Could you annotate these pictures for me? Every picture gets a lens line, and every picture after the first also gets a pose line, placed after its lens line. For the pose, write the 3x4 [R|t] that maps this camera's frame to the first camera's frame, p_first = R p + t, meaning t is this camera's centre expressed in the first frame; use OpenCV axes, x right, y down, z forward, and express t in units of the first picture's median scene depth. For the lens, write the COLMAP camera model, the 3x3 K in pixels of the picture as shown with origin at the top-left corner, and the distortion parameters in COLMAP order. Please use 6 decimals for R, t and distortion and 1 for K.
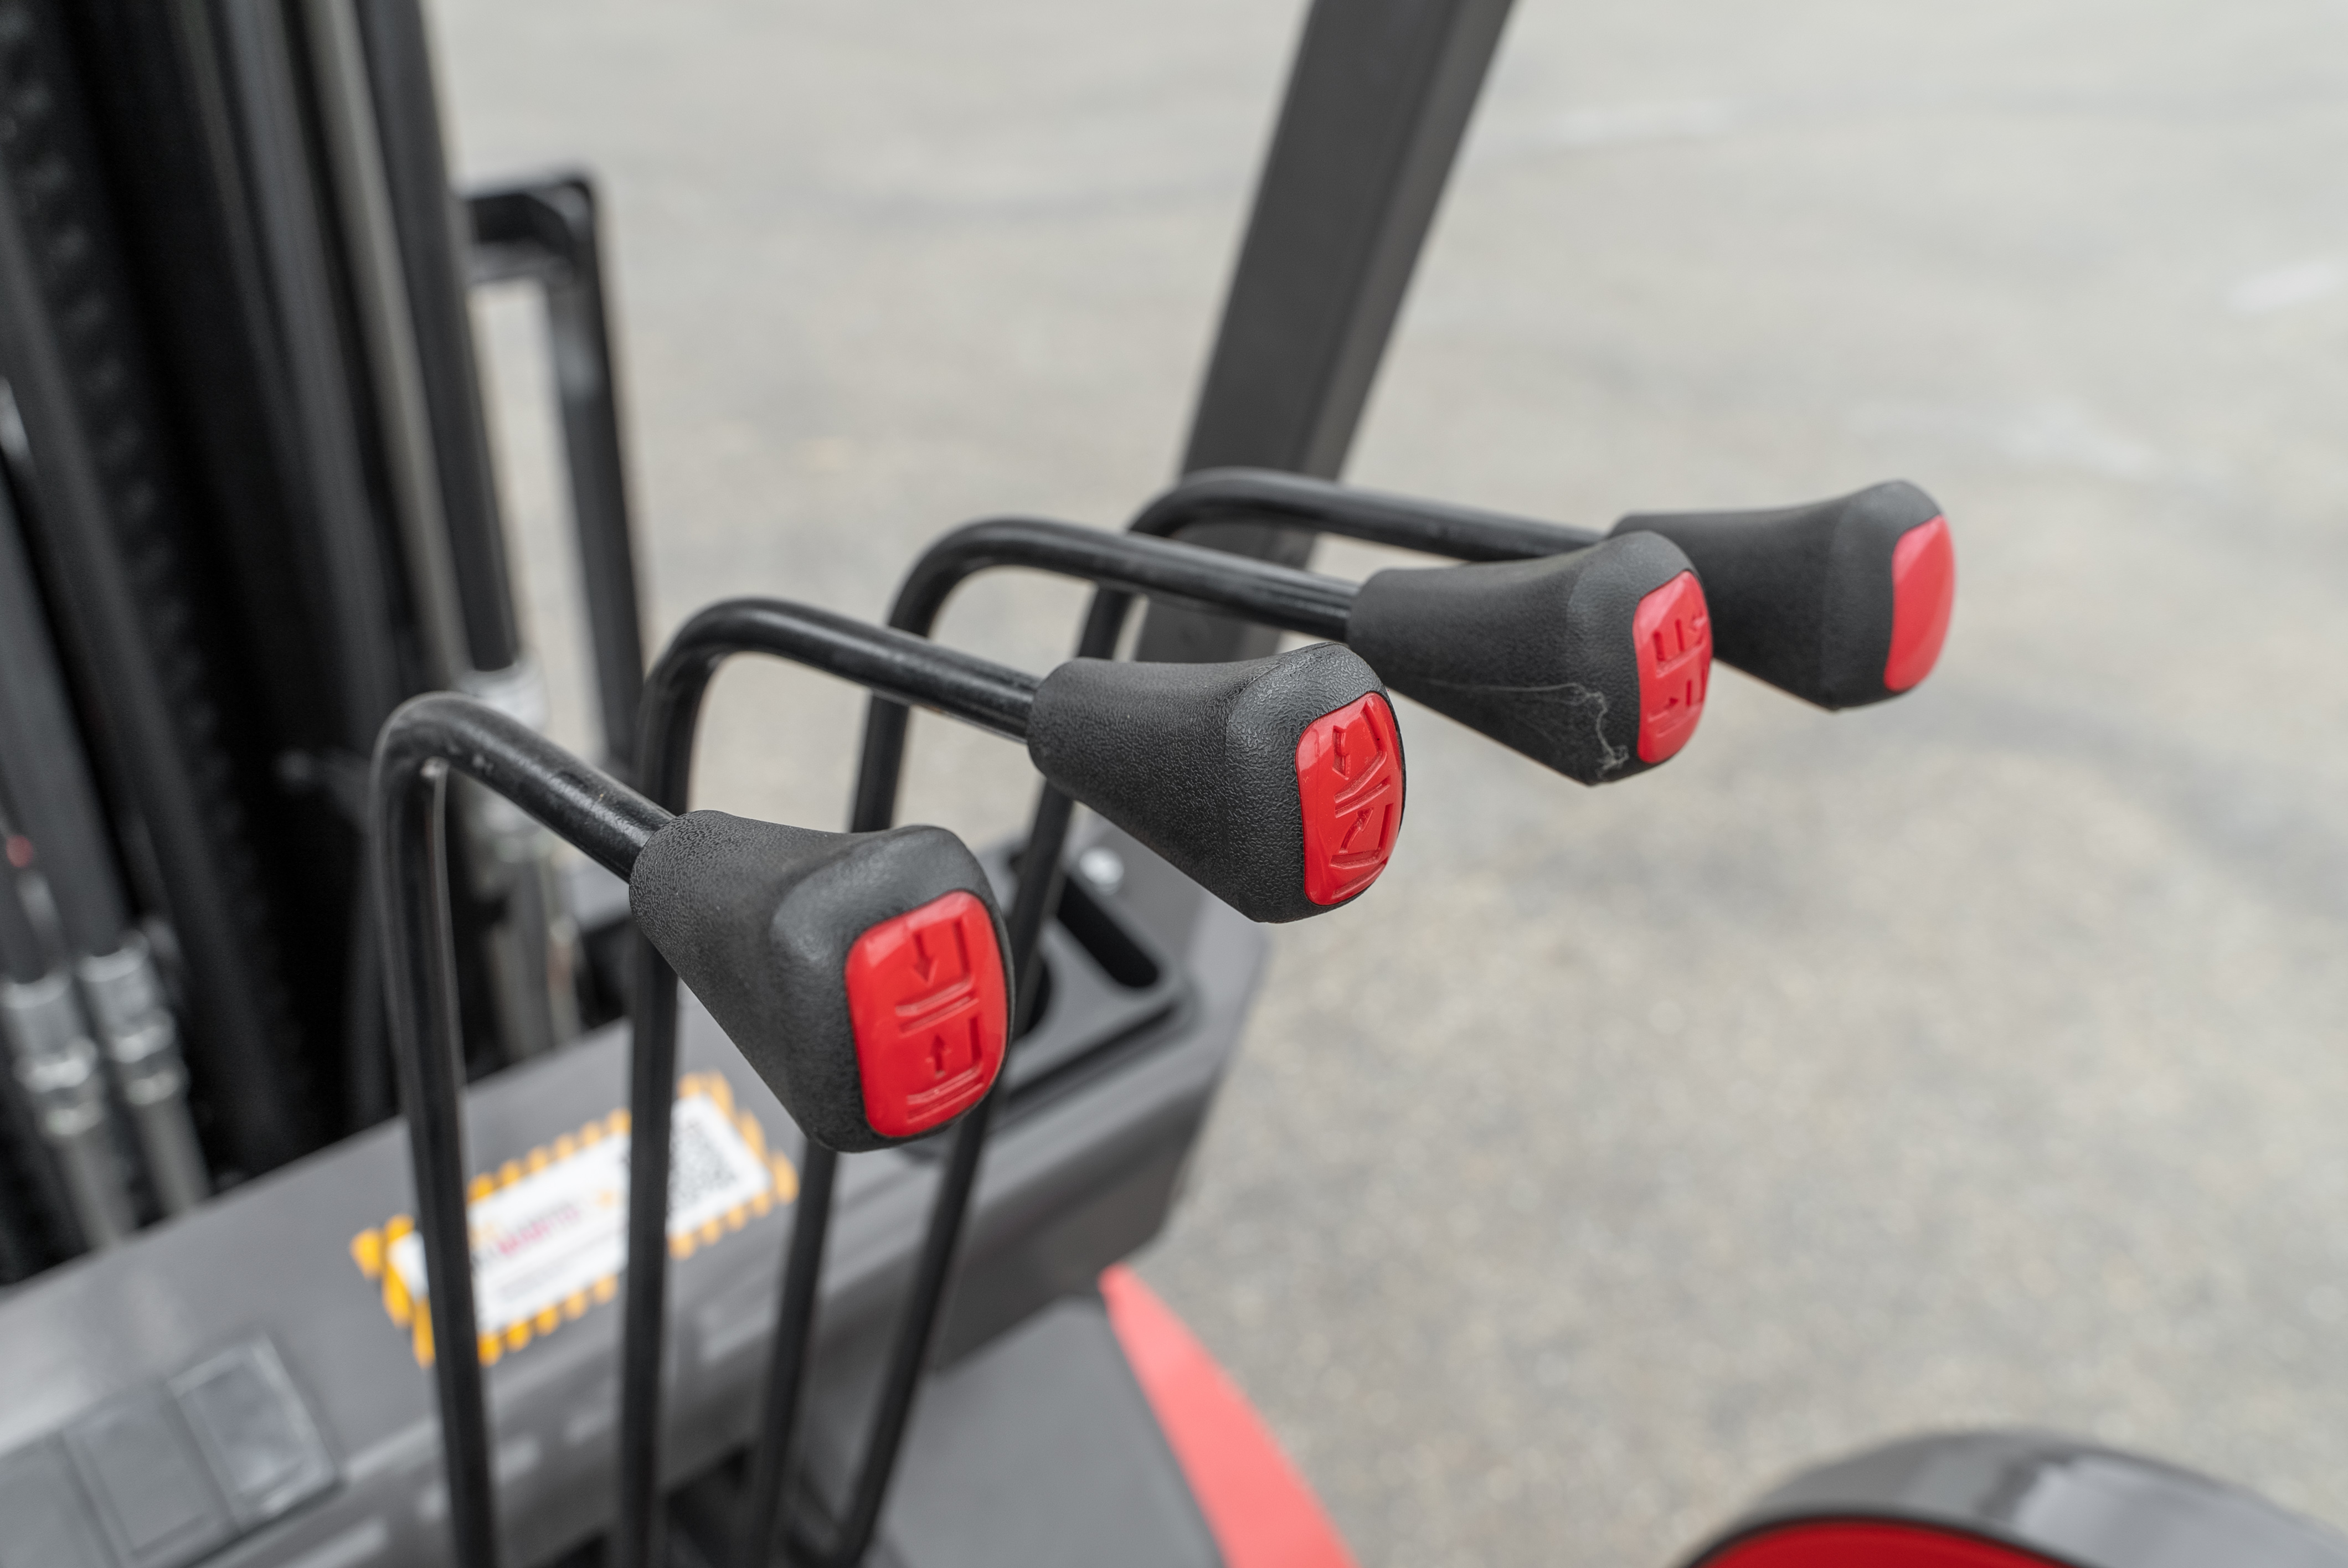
lens RADIAL K [[1916.5, 0, 1184.0], [0, 1916.5, 779.3], [0, 0, 1]] dist [0.092397, -0.141962]
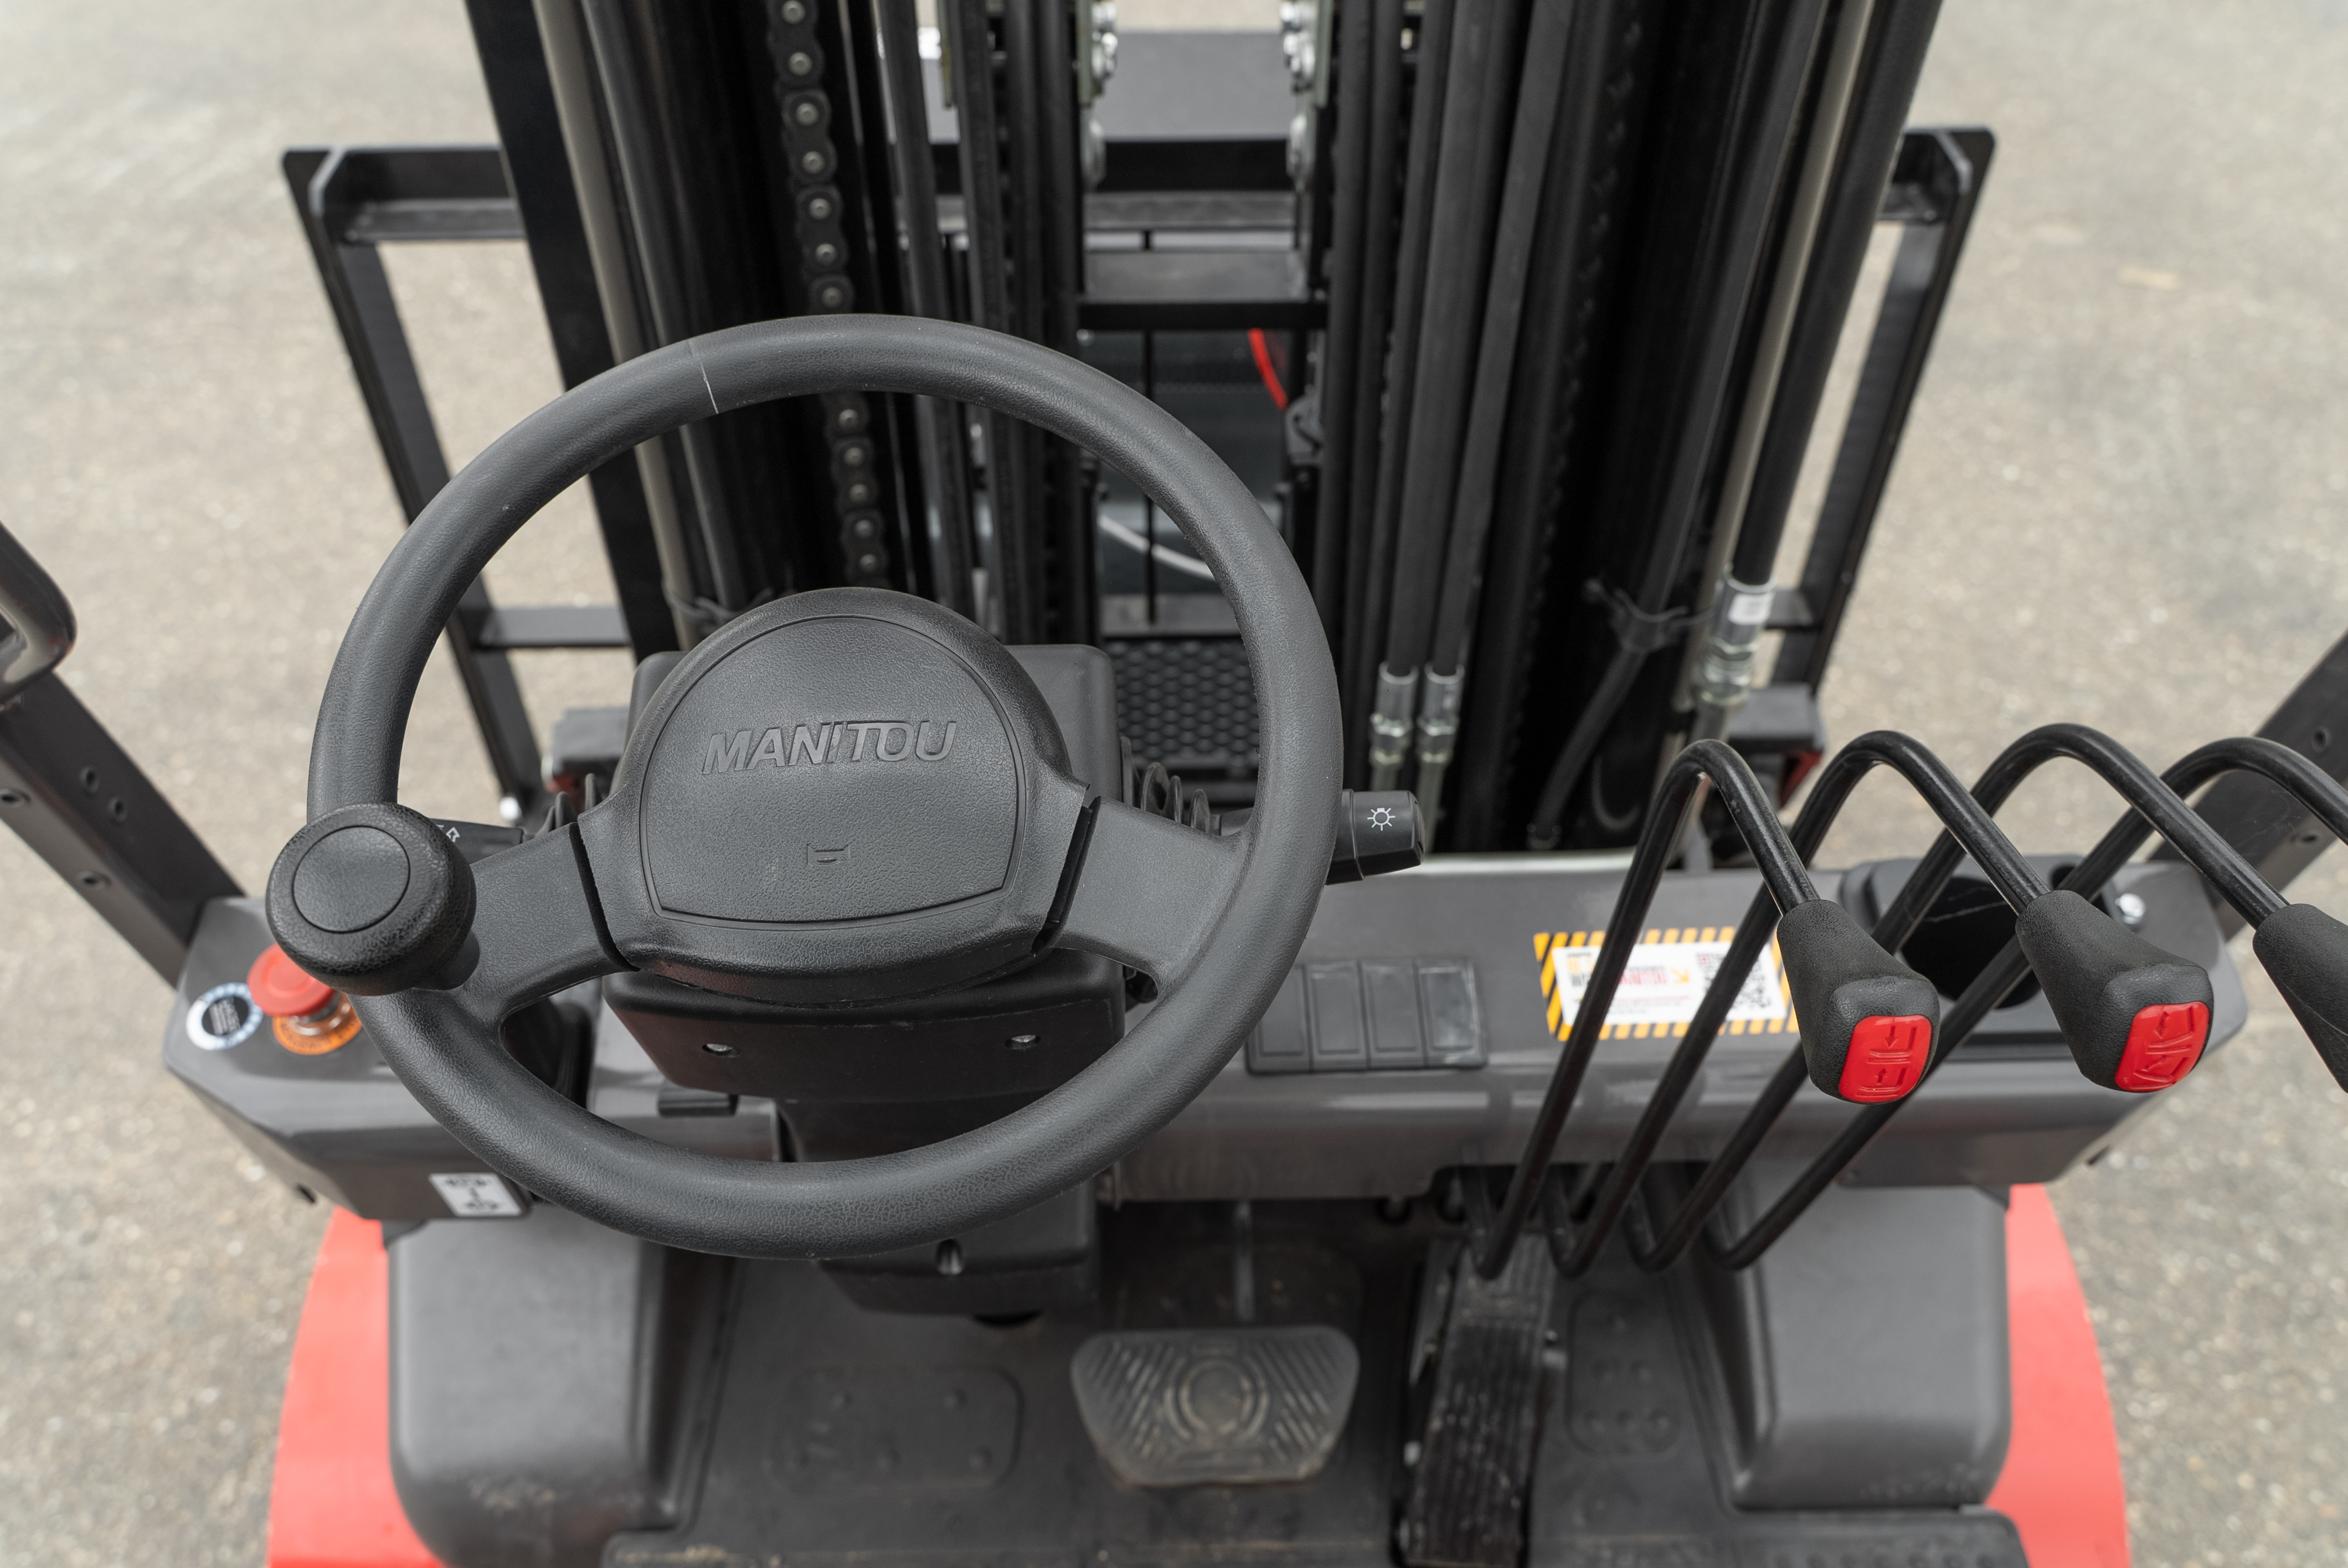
lens RADIAL K [[1916.5, 0, 1184.0], [0, 1916.5, 779.3], [0, 0, 1]] dist [0.092397, -0.141962]
pose [[0.776853, 0.399313, -0.486876, 0.082174], [-0.317215, 0.916106, 0.245204, -0.193741], [0.543943, -0.036043, 0.838348, -0.536693]]
